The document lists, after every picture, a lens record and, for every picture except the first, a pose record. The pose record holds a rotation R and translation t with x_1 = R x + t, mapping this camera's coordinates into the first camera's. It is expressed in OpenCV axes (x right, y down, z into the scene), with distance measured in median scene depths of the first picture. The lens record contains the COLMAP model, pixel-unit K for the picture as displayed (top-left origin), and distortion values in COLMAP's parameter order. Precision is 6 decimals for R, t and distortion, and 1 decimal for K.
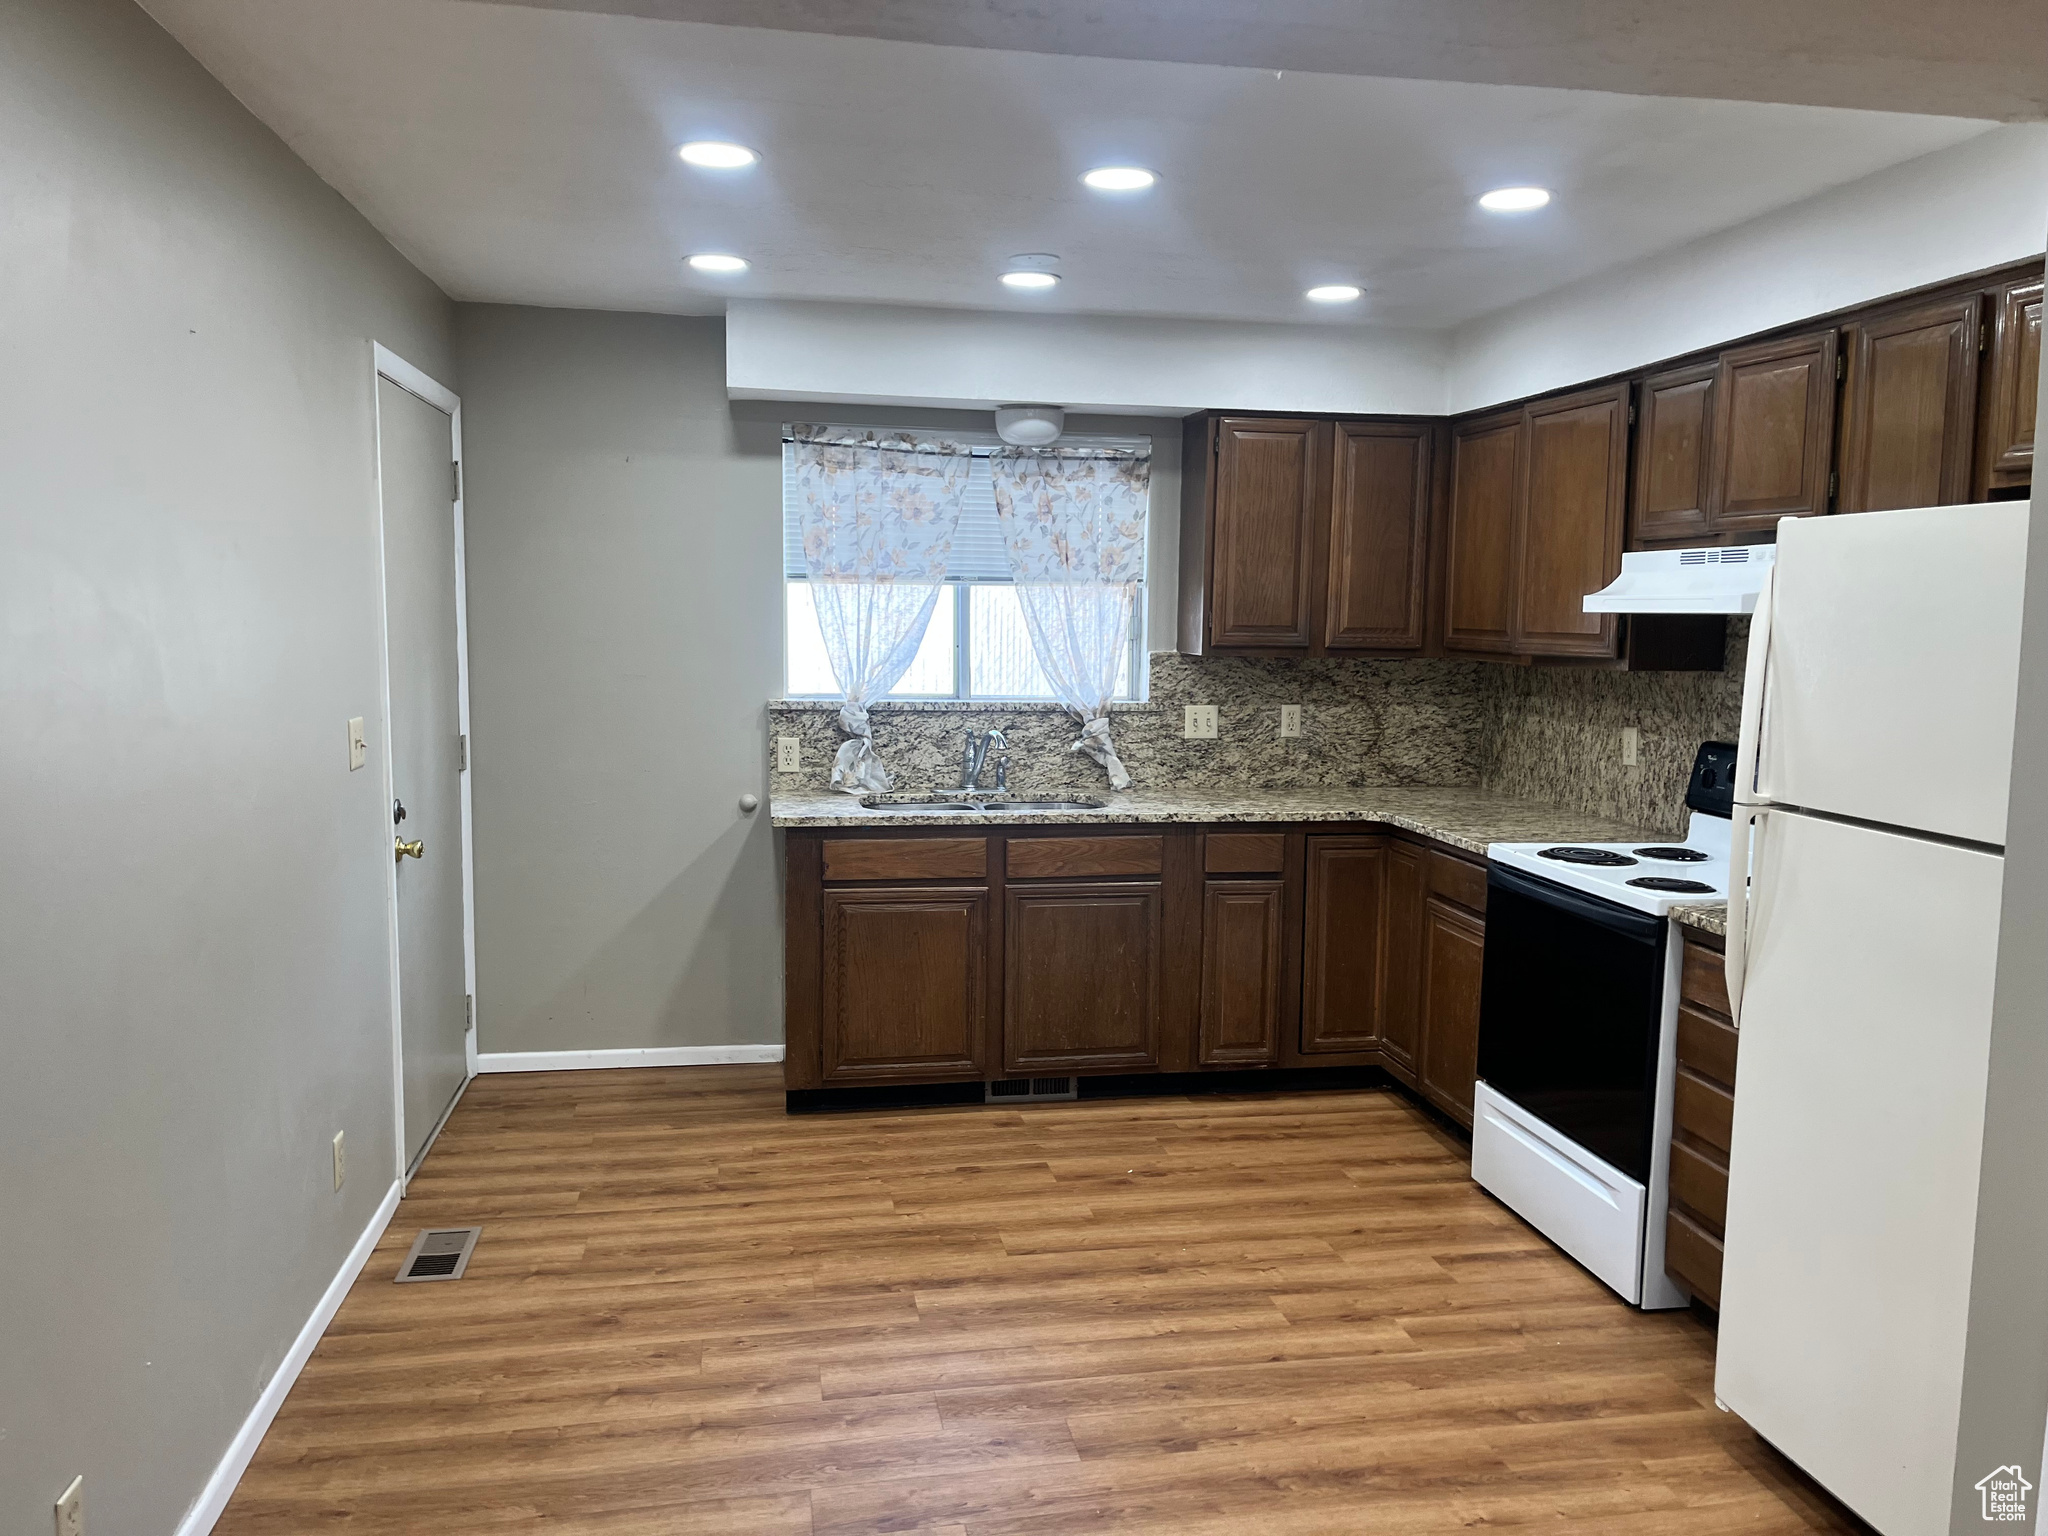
lens RADIAL K [[1560.1, 0, 1027.4], [0, 1560.1, 767.2], [0, 0, 1]] dist [0.048874, -0.064765]
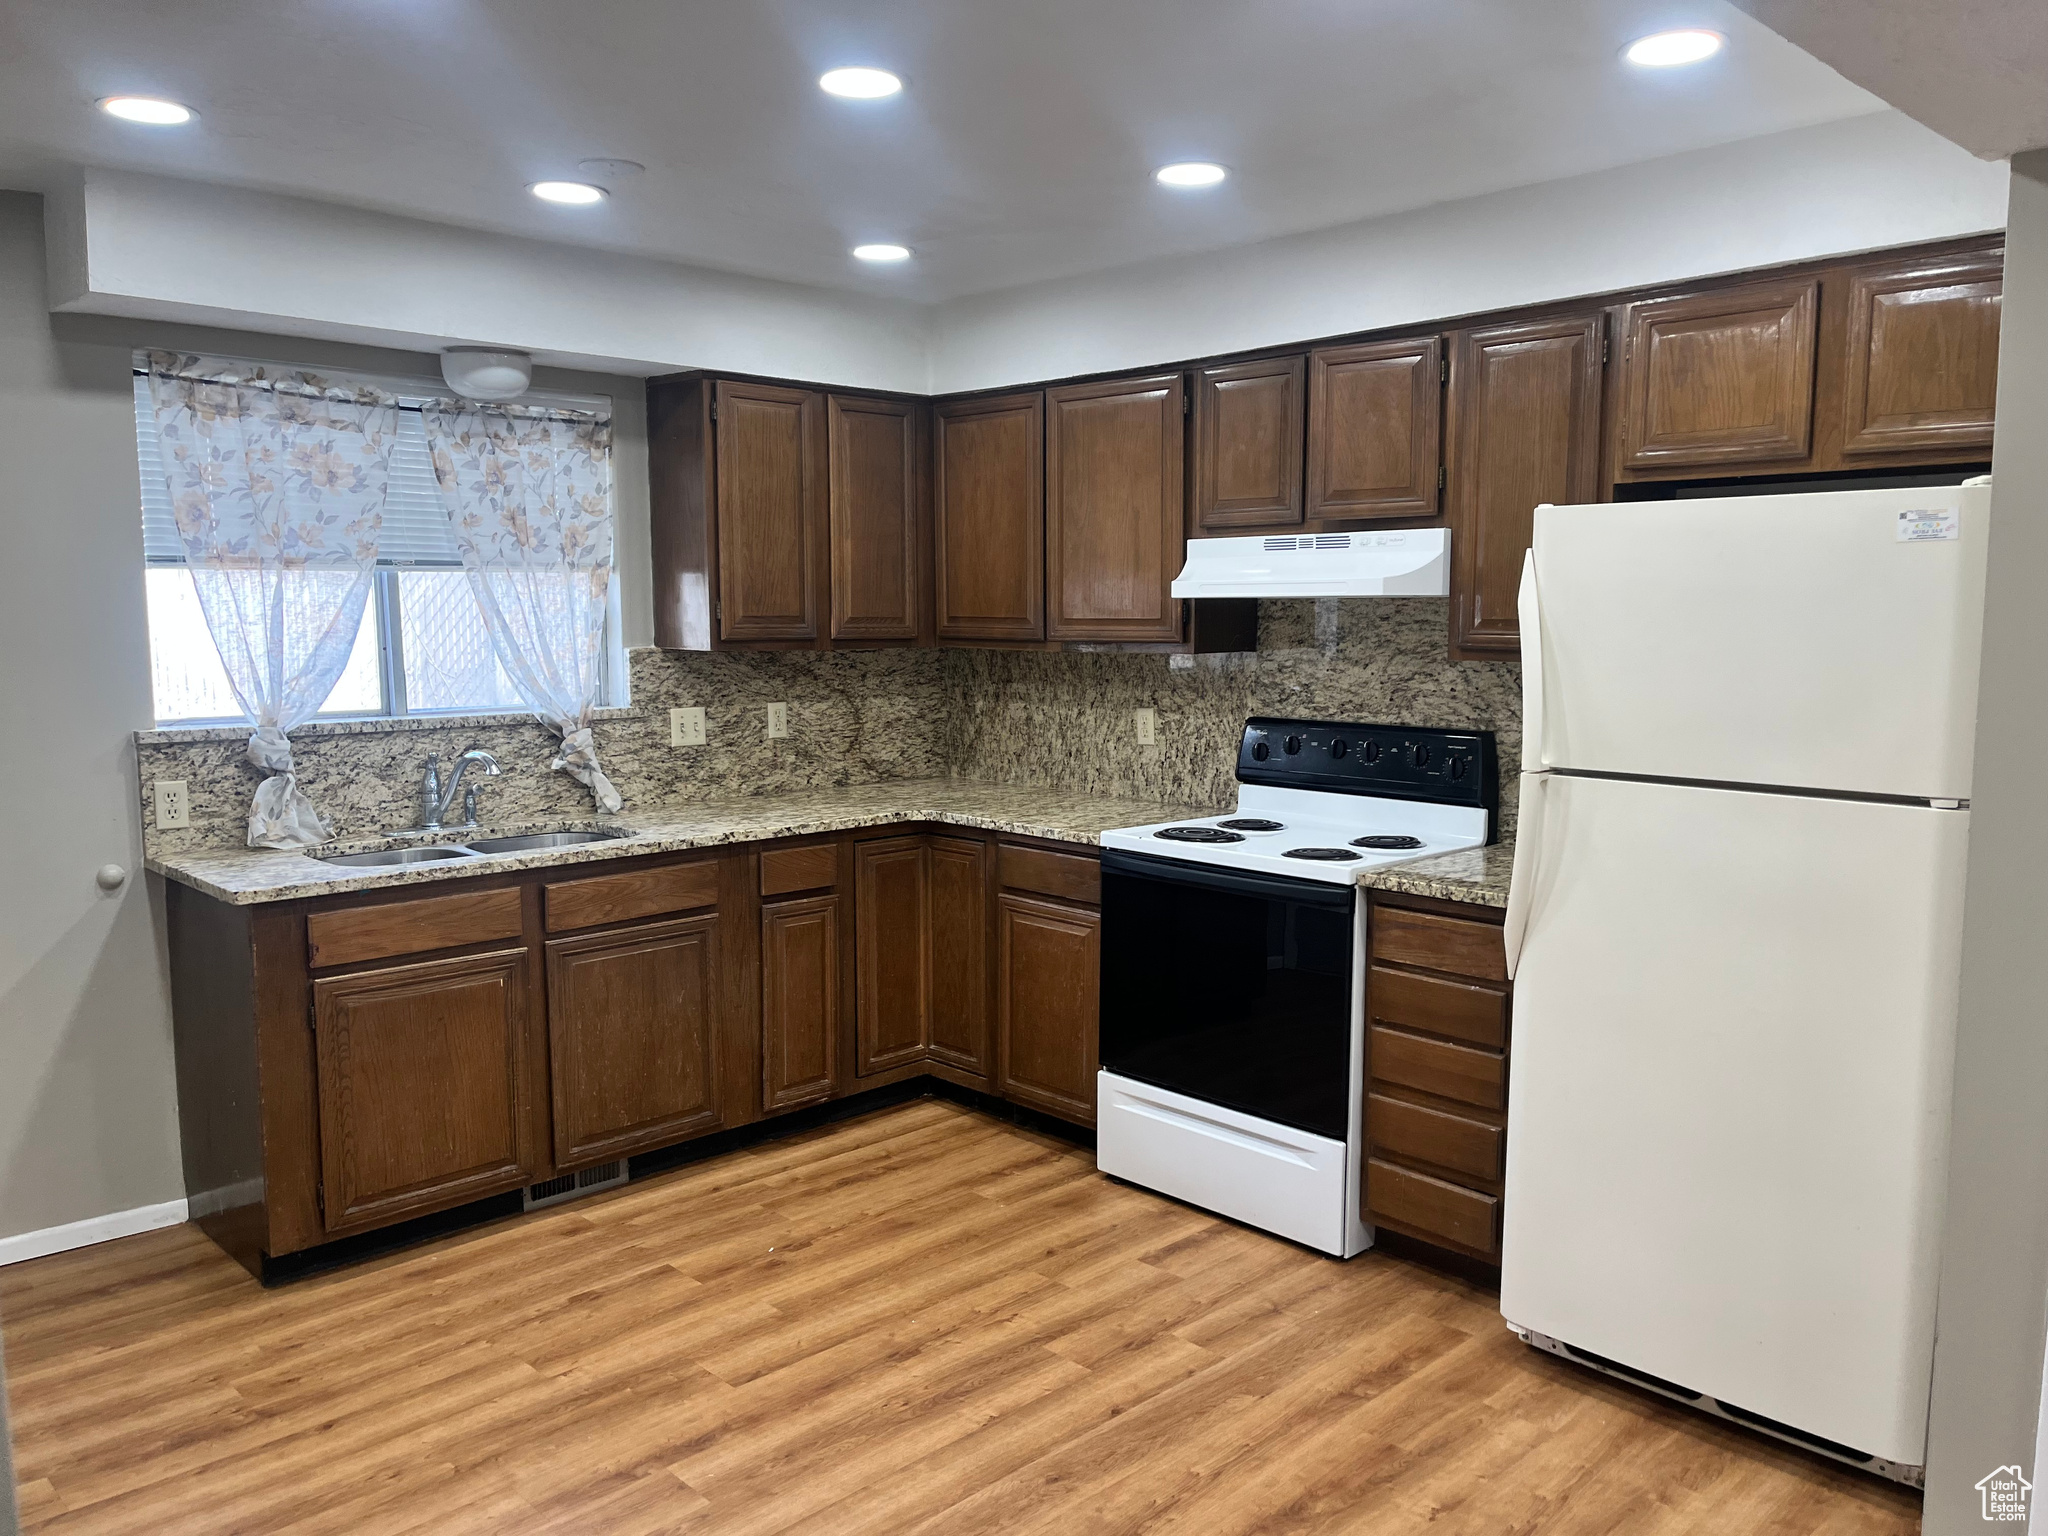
lens RADIAL K [[1560.1, 0, 1037.8], [0, 1560.1, 780.9], [0, 0, 1]] dist [0.048874, -0.064765]
pose [[0.826283, -0.077874, 0.557846, -0.255482], [0.069258, 0.996928, 0.036584, -0.020068], [-0.558981, 0.008407, 0.829138, 0.182624]]
